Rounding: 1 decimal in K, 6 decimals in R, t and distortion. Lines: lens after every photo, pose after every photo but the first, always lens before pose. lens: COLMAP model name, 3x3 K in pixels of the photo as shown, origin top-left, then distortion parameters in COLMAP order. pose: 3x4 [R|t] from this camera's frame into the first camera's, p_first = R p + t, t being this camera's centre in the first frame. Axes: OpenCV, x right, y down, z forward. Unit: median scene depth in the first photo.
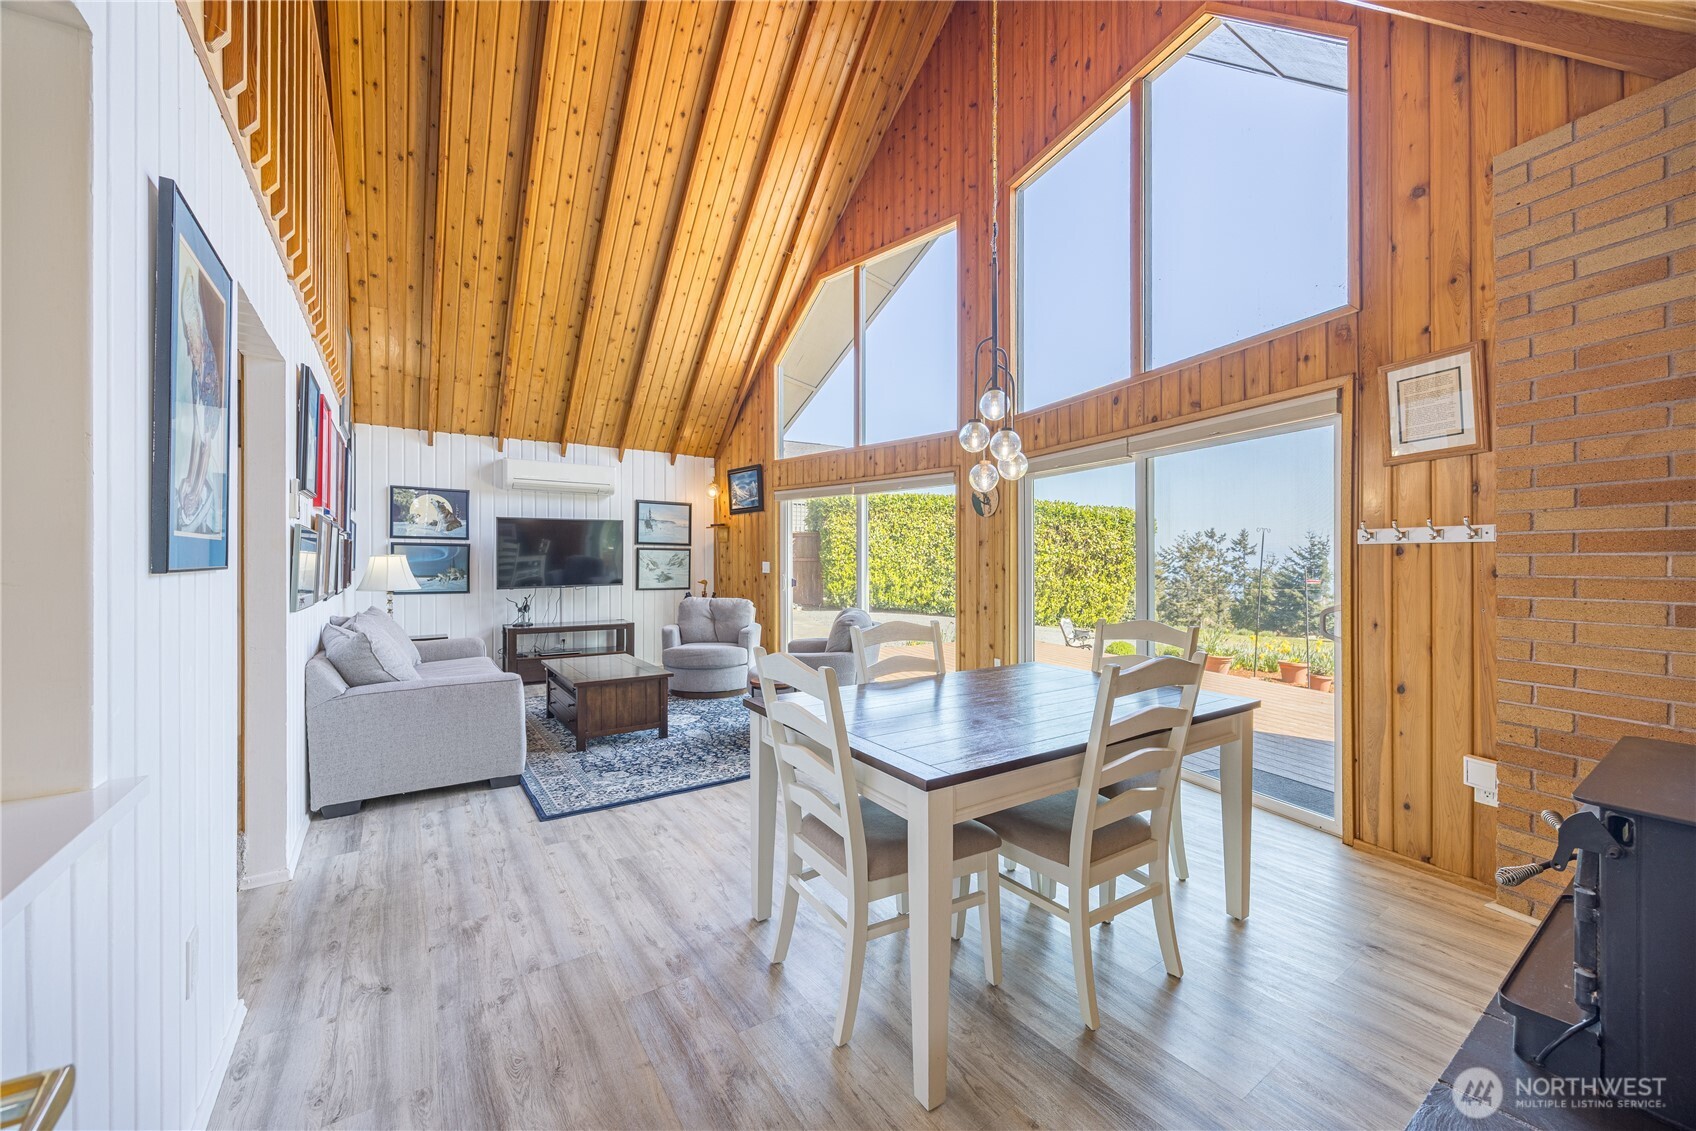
lens RADIAL K [[655.7, 0, 835.4], [0, 655.7, 562.9], [0, 0, 1]] dist [-0.000921, -0.000854]
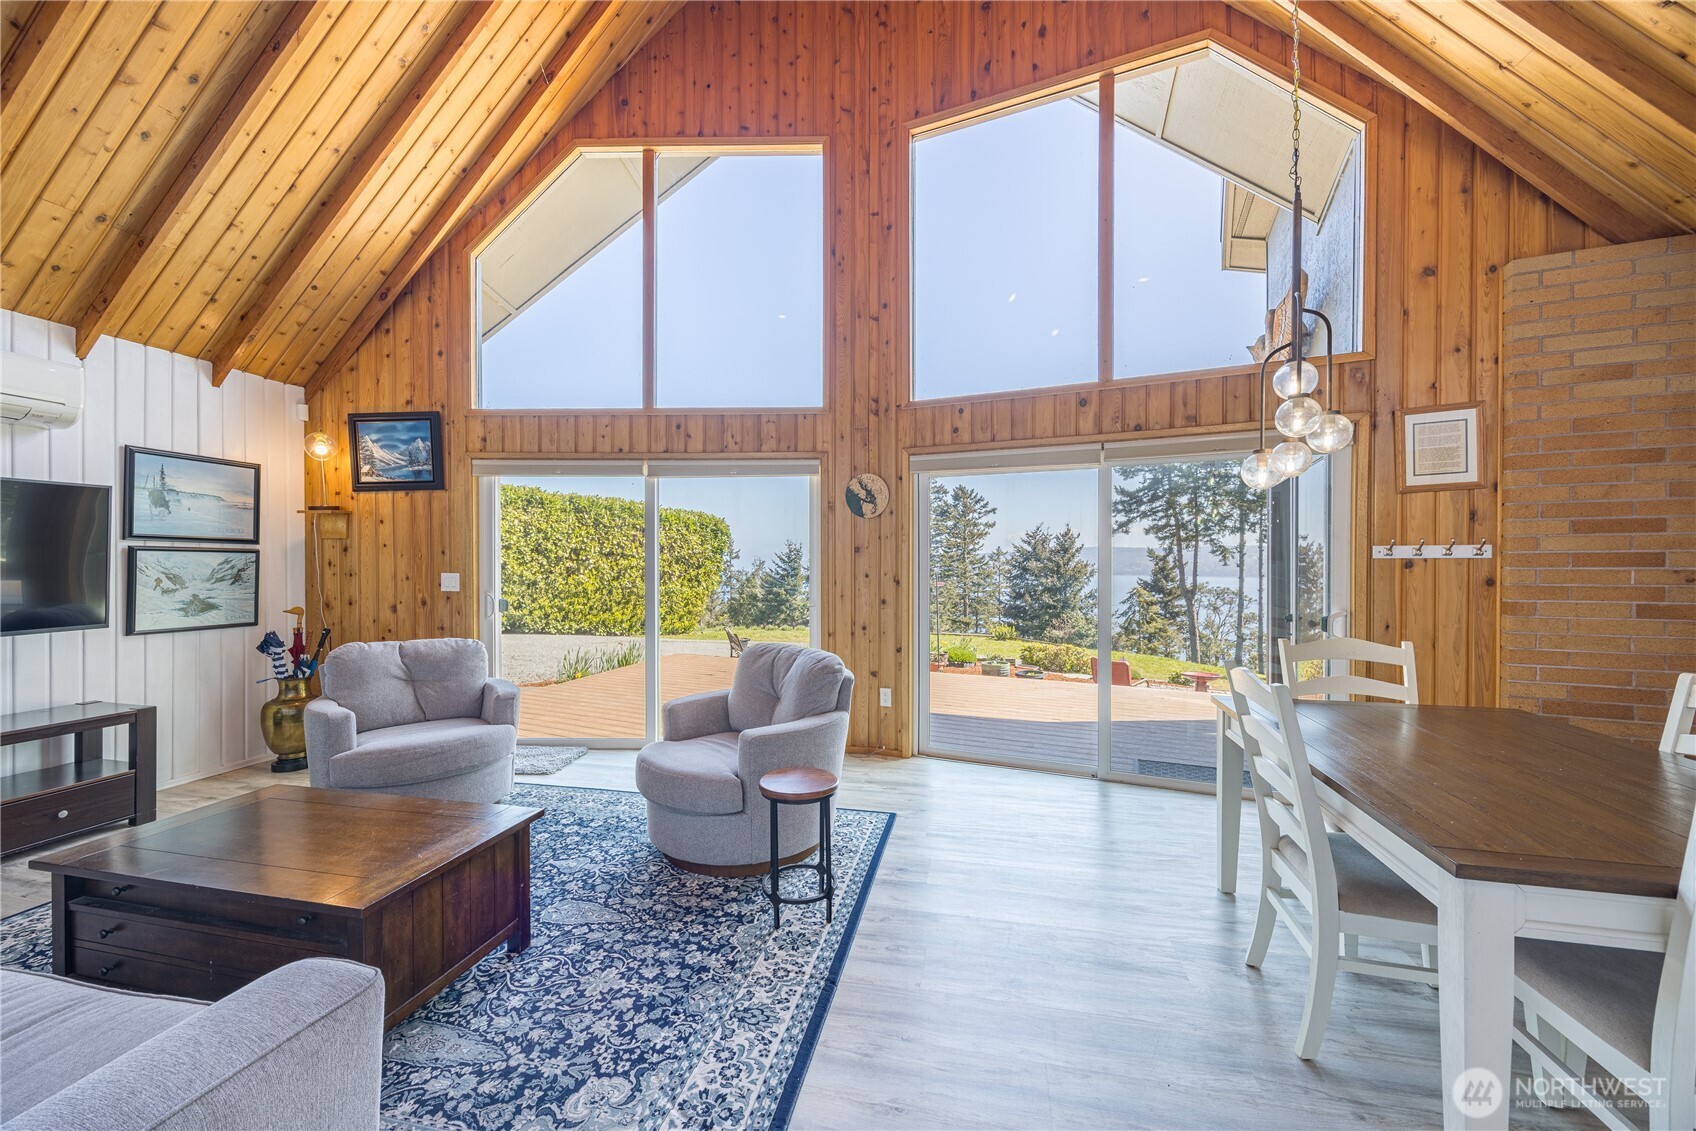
lens RADIAL K [[655.7, 0, 839.4], [0, 655.7, 566.5], [0, 0, 1]] dist [-0.000921, -0.000854]
pose [[0.722512, -0.004728, 0.691342, -0.365685], [0.004224, 0.999988, 0.002425, -0.010906], [-0.691345, 0.001168, 0.722524, 0.425225]]
